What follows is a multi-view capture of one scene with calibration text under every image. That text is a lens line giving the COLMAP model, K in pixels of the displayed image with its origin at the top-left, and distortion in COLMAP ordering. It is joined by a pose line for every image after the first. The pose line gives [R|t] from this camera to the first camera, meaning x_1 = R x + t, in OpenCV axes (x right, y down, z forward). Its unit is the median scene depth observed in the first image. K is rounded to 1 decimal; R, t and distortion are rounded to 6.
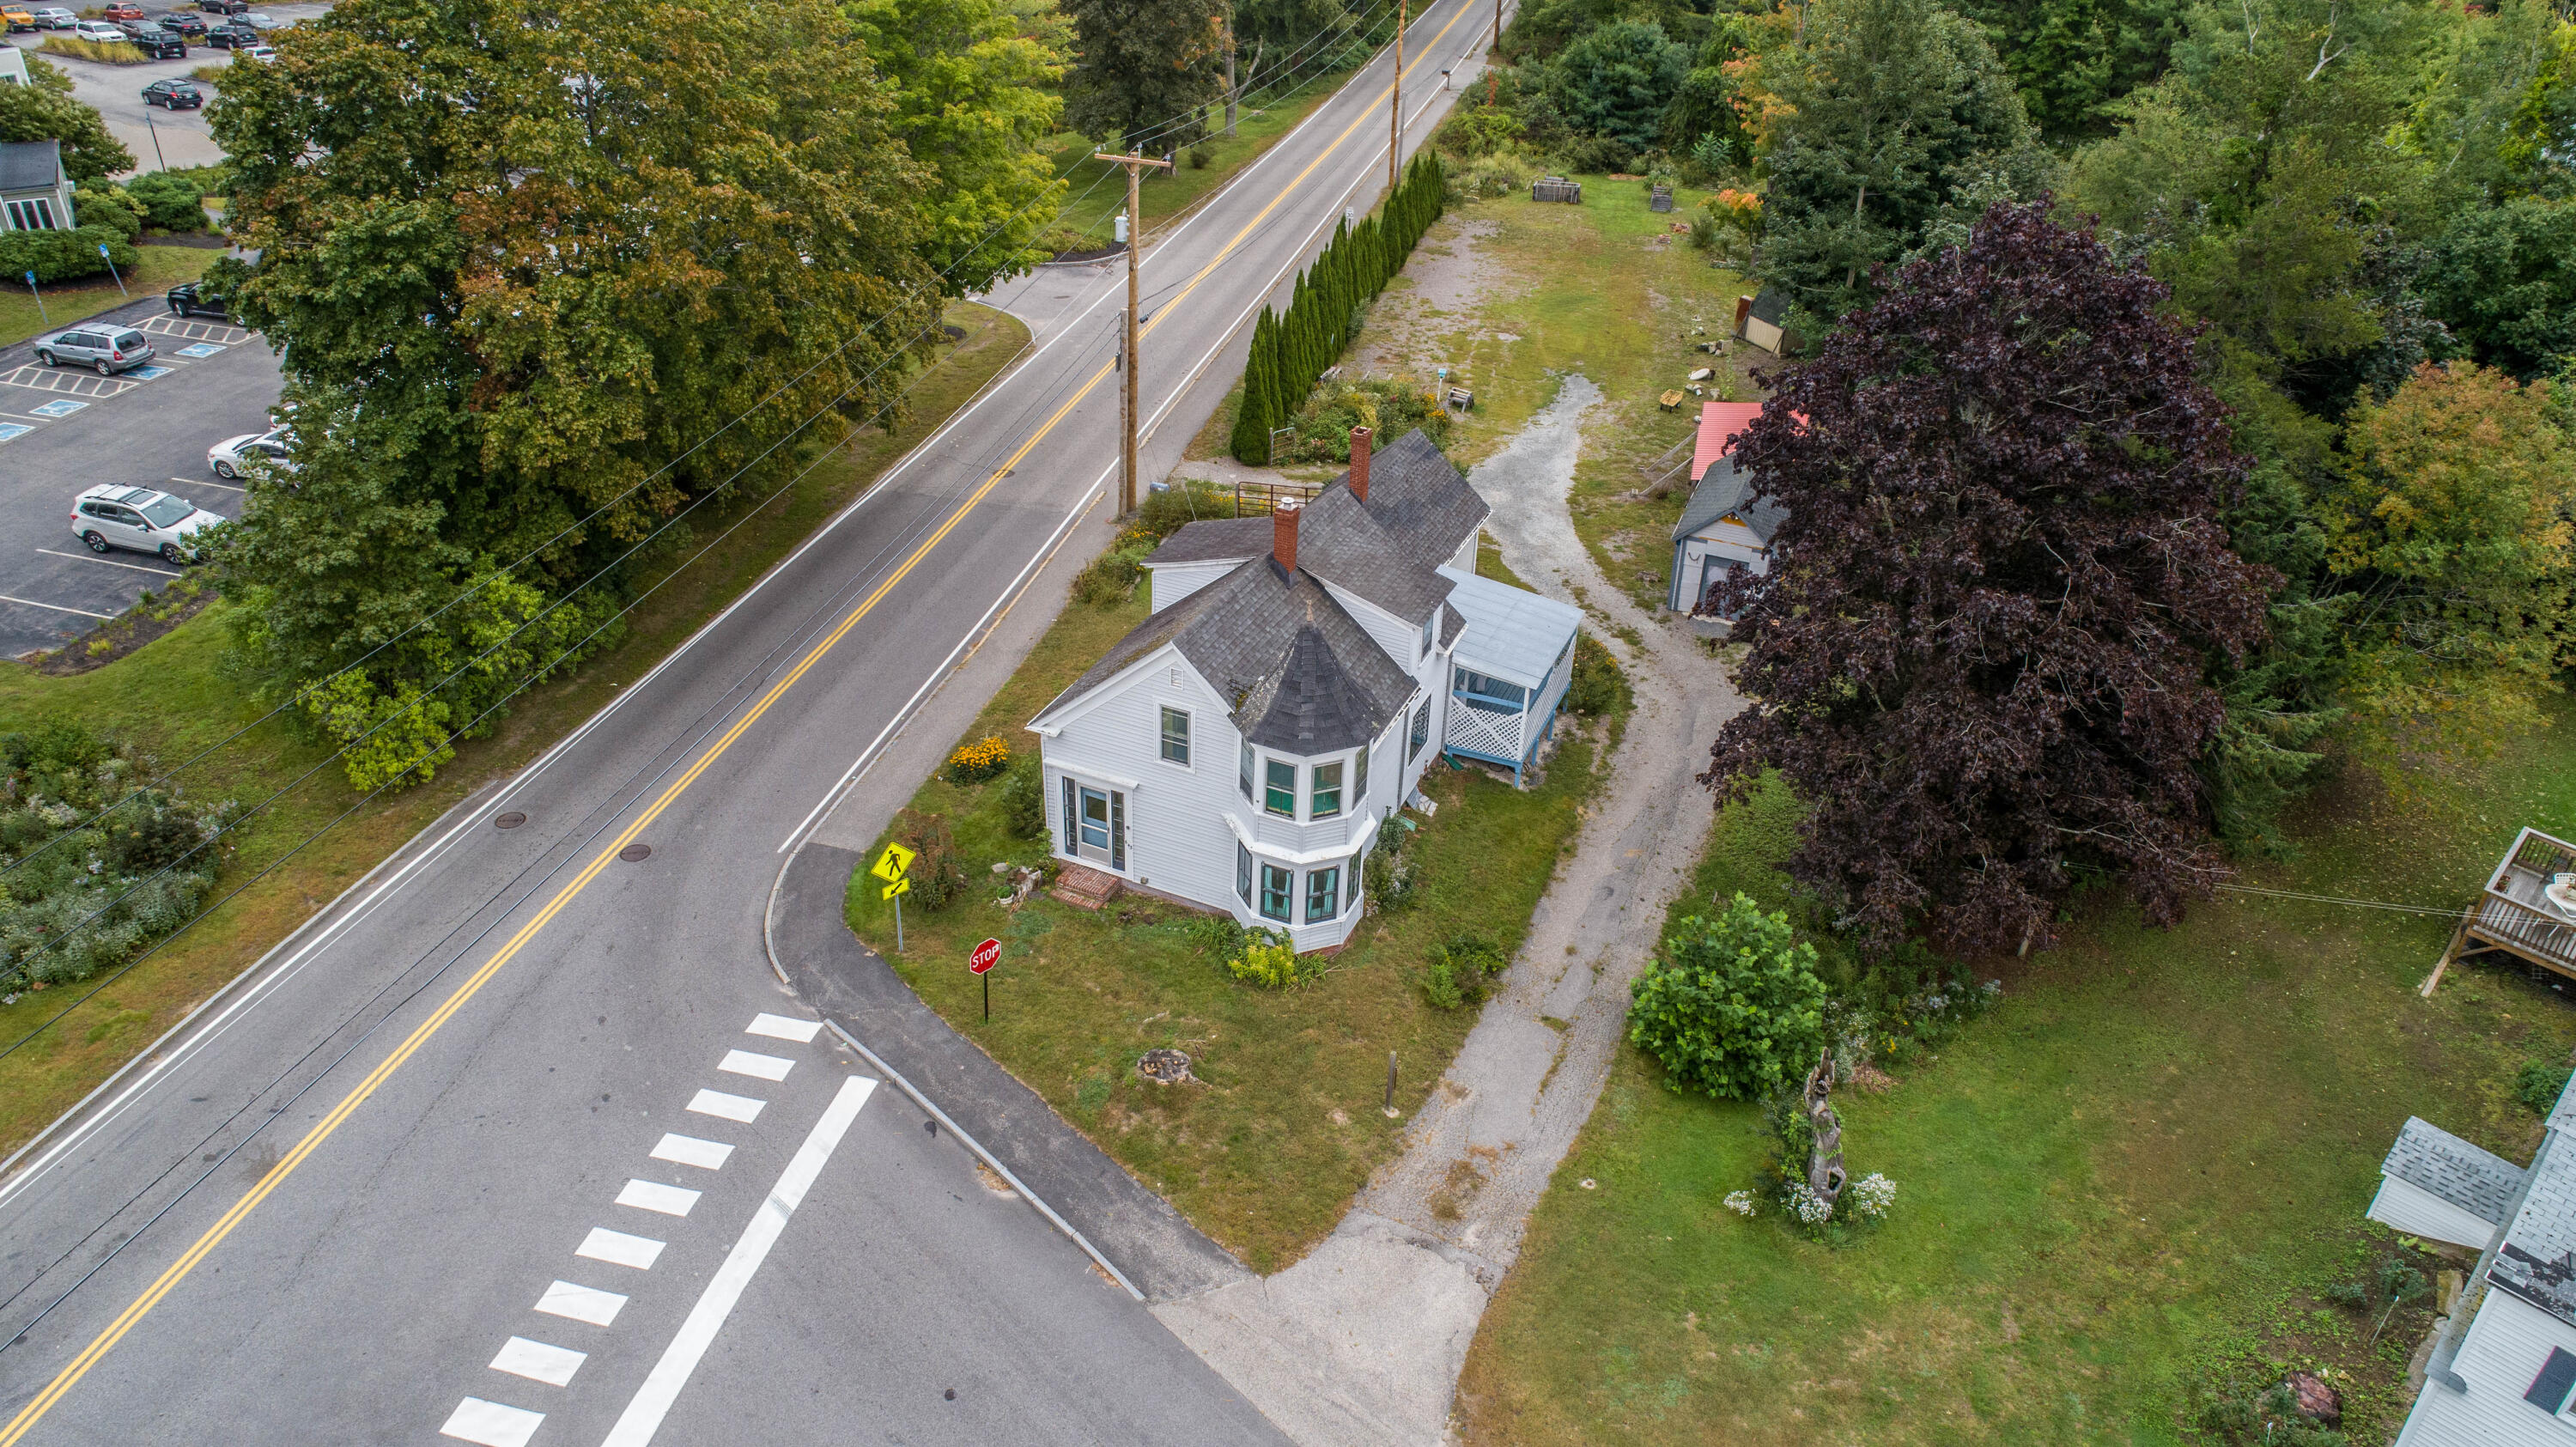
lens RADIAL K [[1731.2, 0, 1288.0], [0, 1731.2, 723.5], [0, 0, 1]] dist [-0.028211, 0.001212]
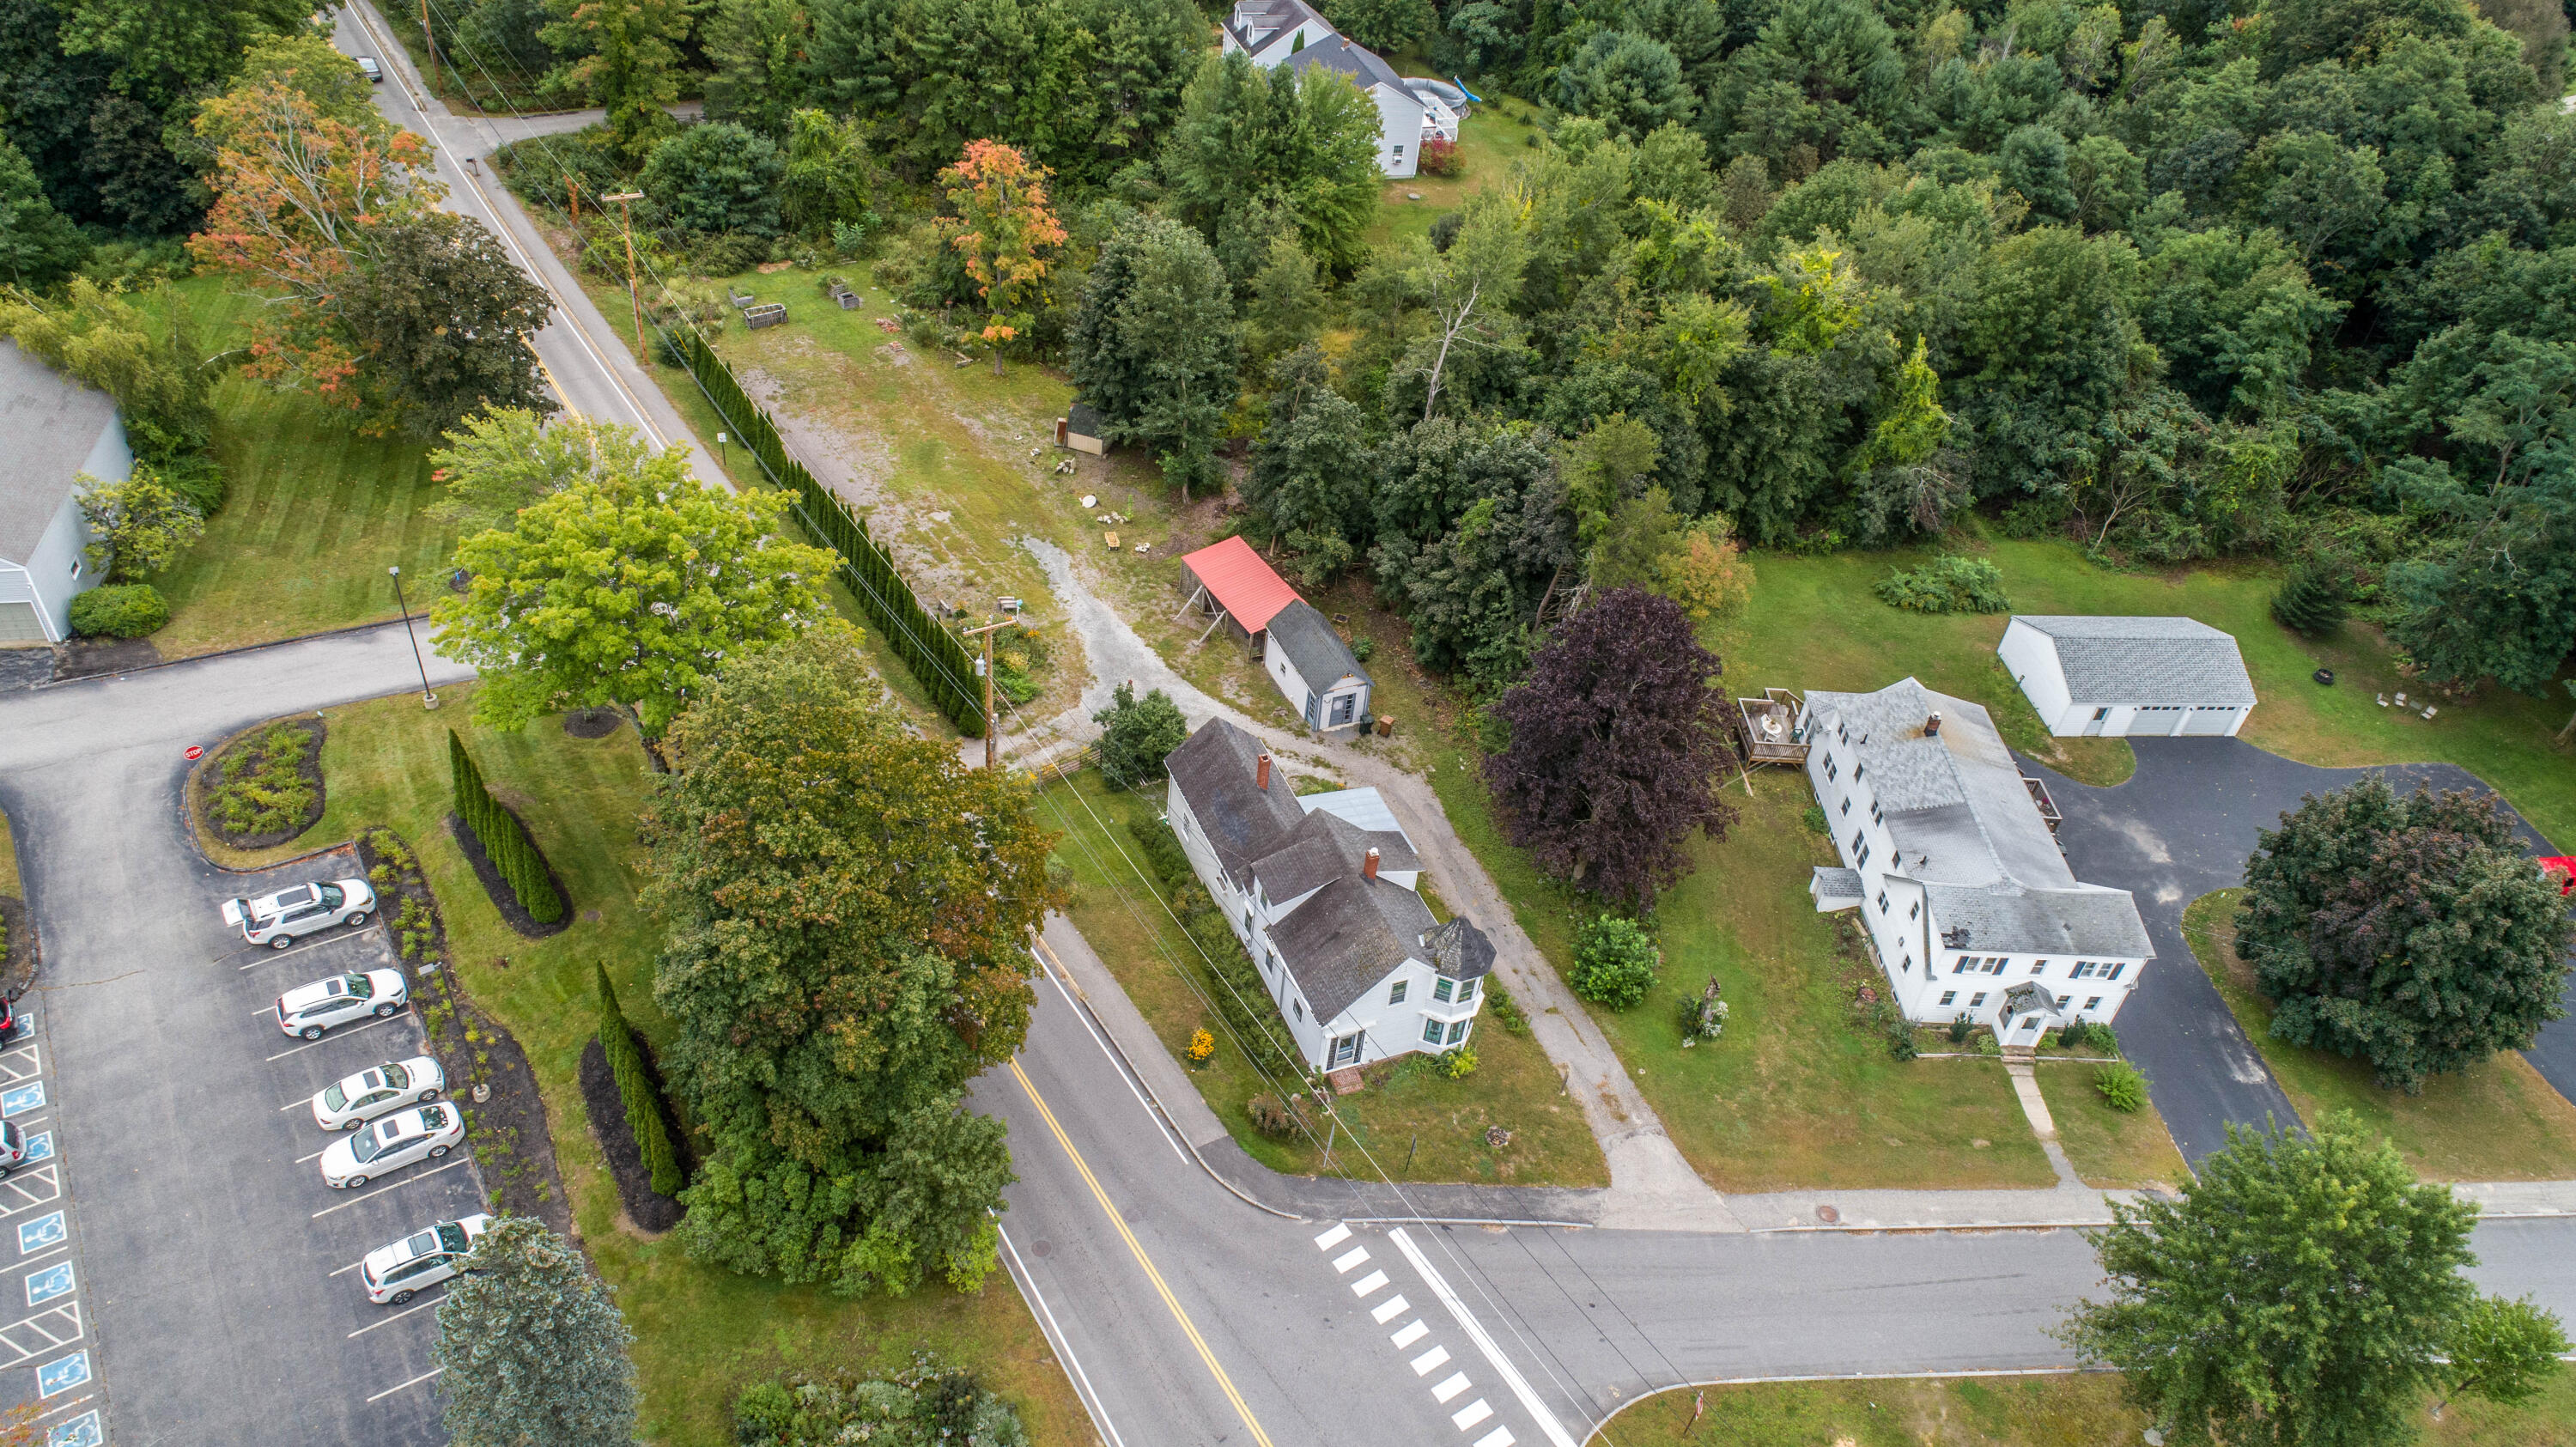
lens RADIAL K [[1731.2, 0, 1288.0], [0, 1731.2, 723.5], [0, 0, 1]] dist [-0.028211, 0.001212]
pose [[0.682078, -0.444213, 0.580900, -1.154073], [0.306982, 0.894909, 0.323883, -0.938347], [-0.663725, -0.042588, 0.746763, -0.352188]]
